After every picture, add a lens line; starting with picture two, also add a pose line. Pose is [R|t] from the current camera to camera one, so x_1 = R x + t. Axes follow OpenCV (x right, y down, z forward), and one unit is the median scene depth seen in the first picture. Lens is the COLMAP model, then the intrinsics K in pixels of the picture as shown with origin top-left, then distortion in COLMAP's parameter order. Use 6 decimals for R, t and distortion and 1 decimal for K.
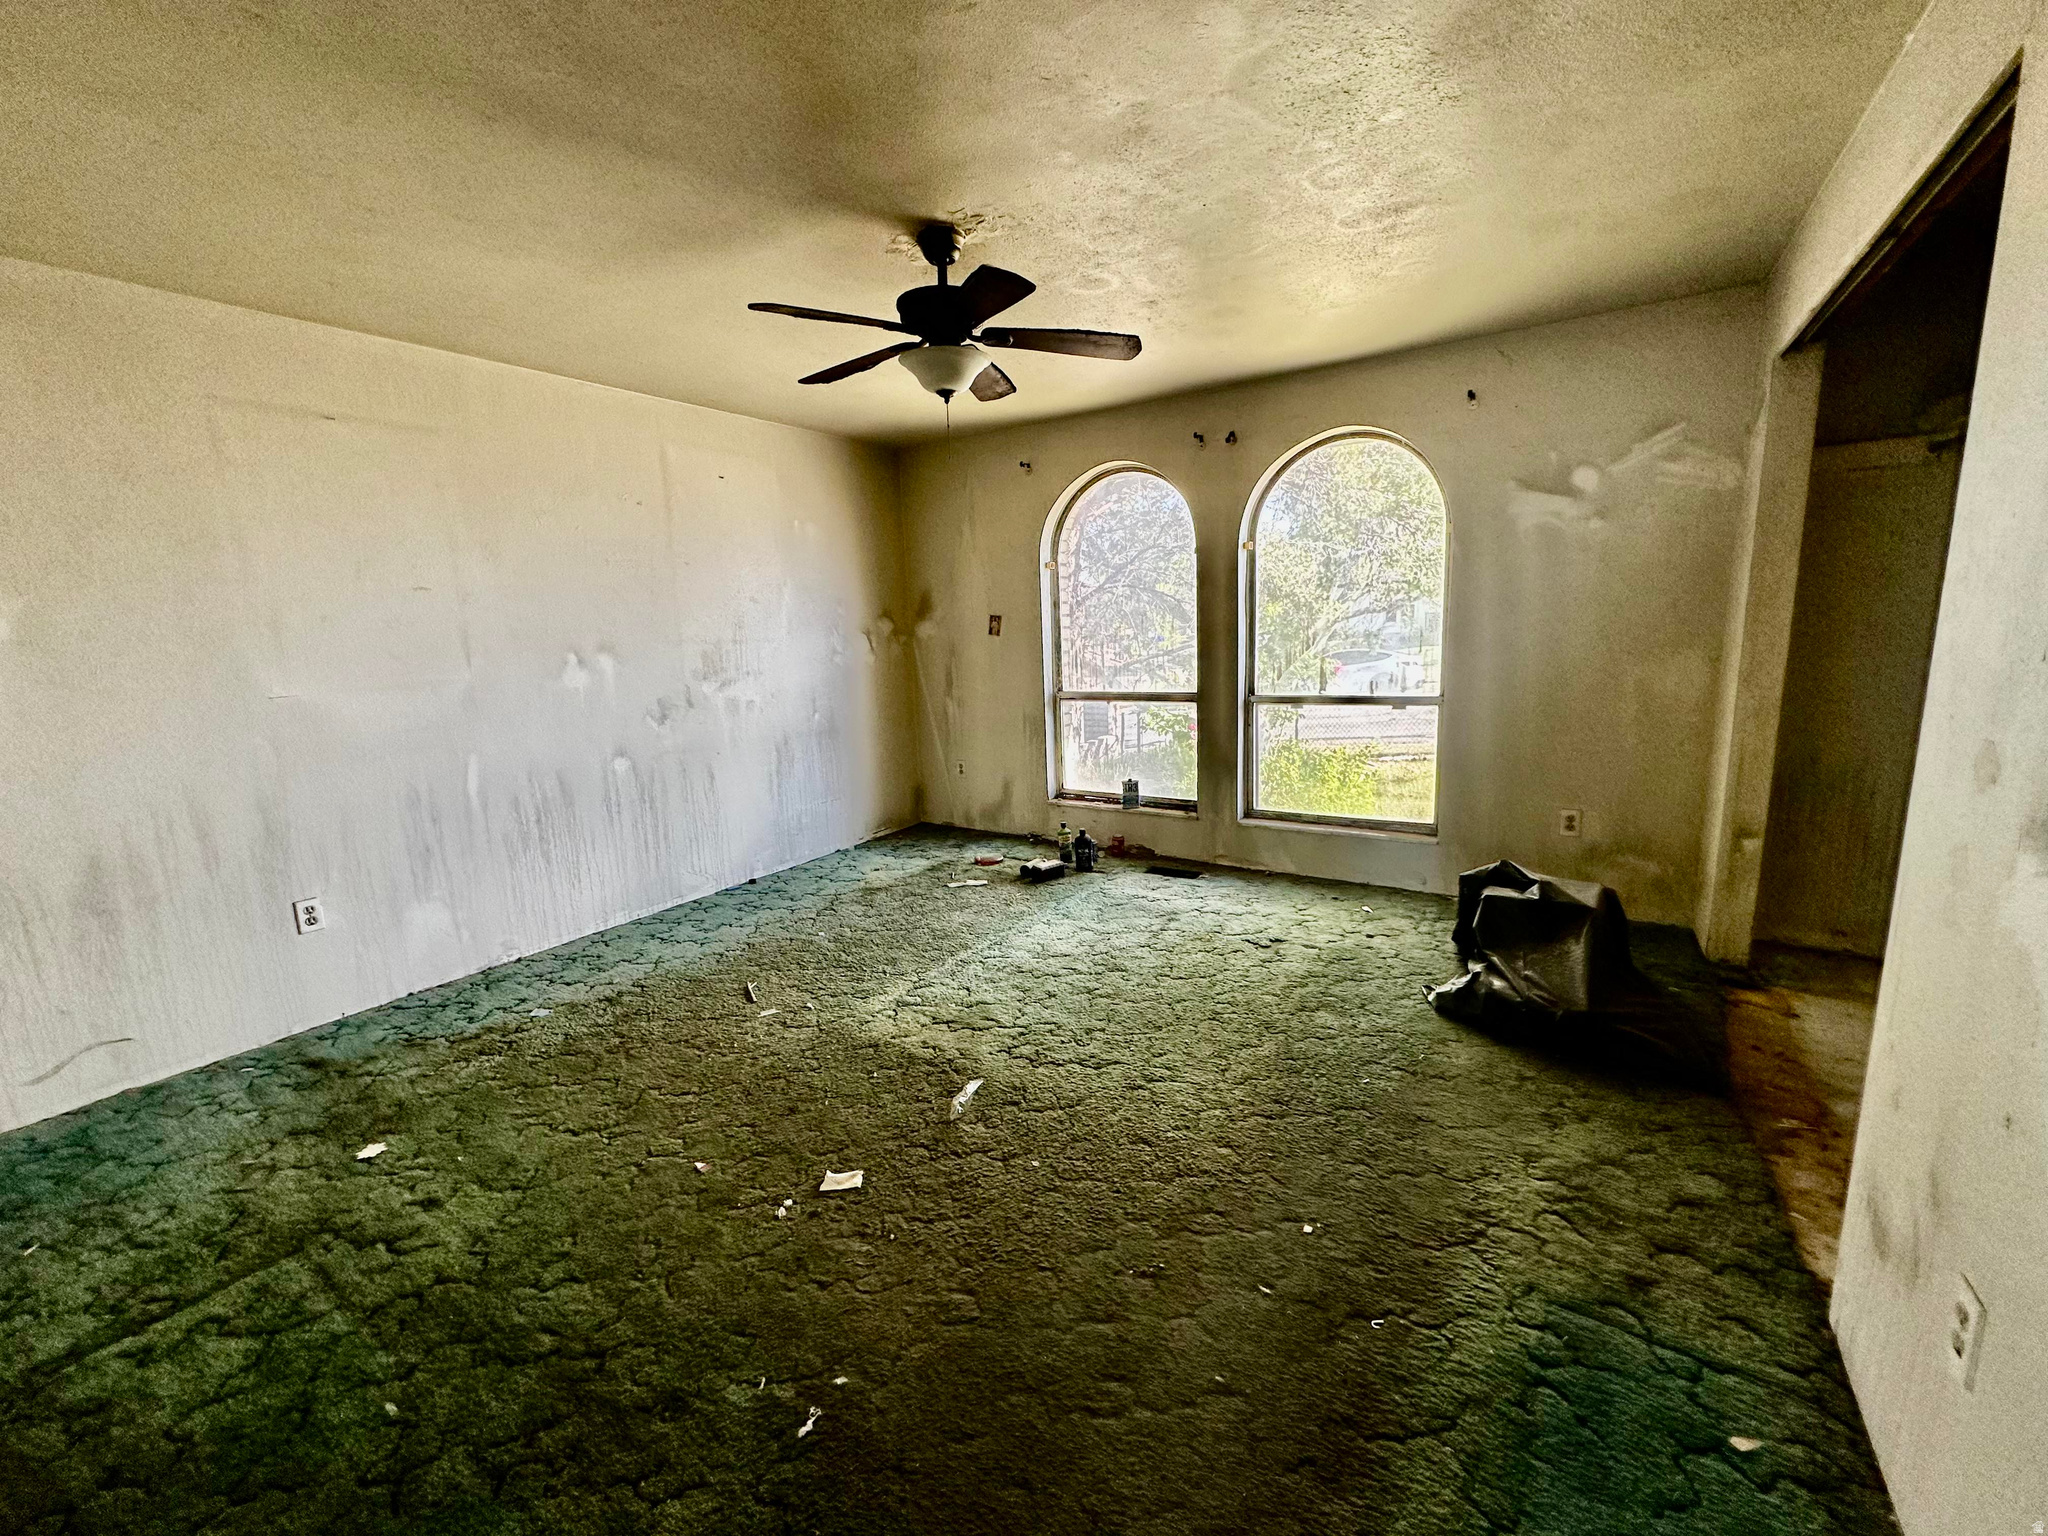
lens RADIAL K [[815.4, 0, 1023.2], [0, 815.4, 766.8], [0, 0, 1]] dist [-0.002927, 0.000571]
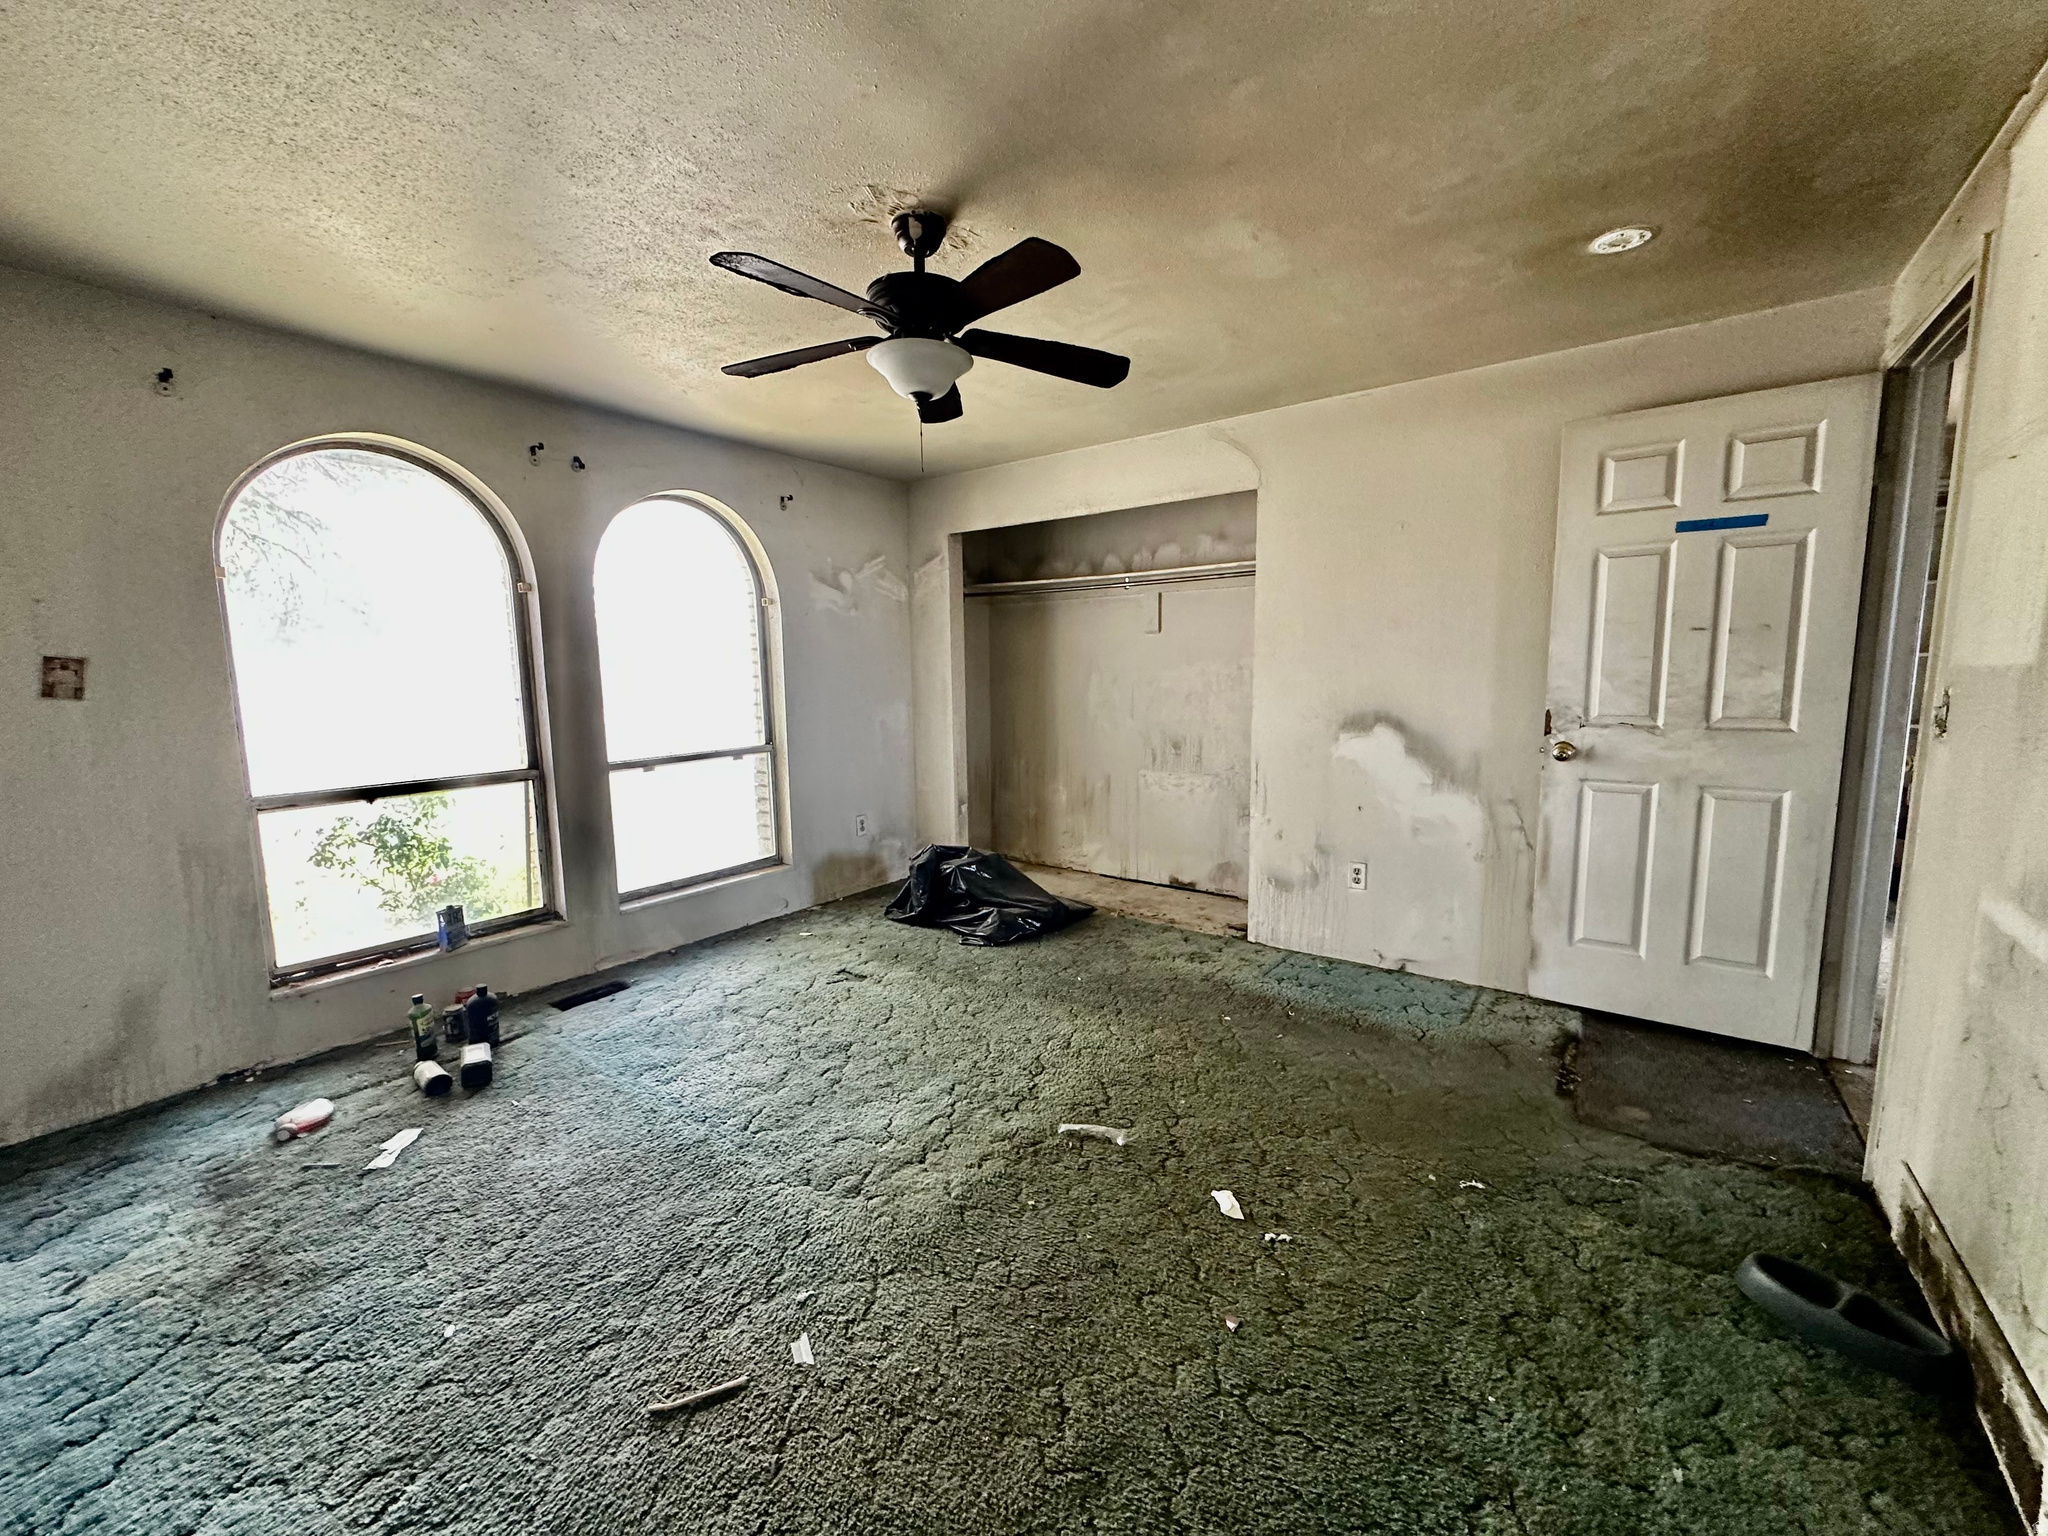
lens RADIAL K [[815.4, 0, 1023.2], [0, 815.4, 766.8], [0, 0, 1]] dist [-0.002927, 0.000571]
pose [[0.047877, -0.082311, 0.995456, -0.598520], [0.187714, 0.979583, 0.071970, -0.067251], [-0.981056, 0.183415, 0.062350, 0.551678]]
